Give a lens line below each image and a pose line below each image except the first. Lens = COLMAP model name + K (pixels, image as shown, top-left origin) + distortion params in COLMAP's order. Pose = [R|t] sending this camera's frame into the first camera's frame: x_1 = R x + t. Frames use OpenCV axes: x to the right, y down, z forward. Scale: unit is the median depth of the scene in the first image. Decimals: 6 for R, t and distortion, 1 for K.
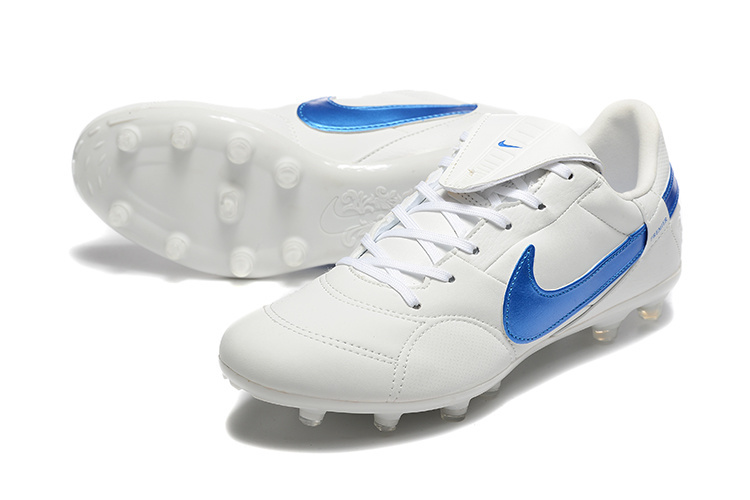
lens RADIAL K [[1911.9, 0, 375.0], [0, 1911.9, 250.0], [0, 0, 1]] dist [0.339027, -0.151951]
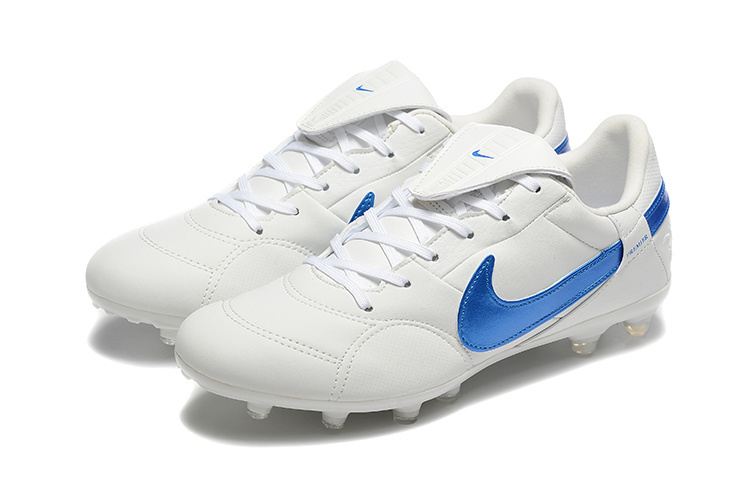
lens RADIAL K [[1911.9, 0, 375.0], [0, 1911.9, 250.0], [0, 0, 1]] dist [0.339027, -0.151951]
pose [[0.989728, 0.057661, -0.130823, 0.151920], [-0.056345, 0.998317, 0.013746, -0.015677], [0.131395, -0.006234, 0.991310, -0.011086]]
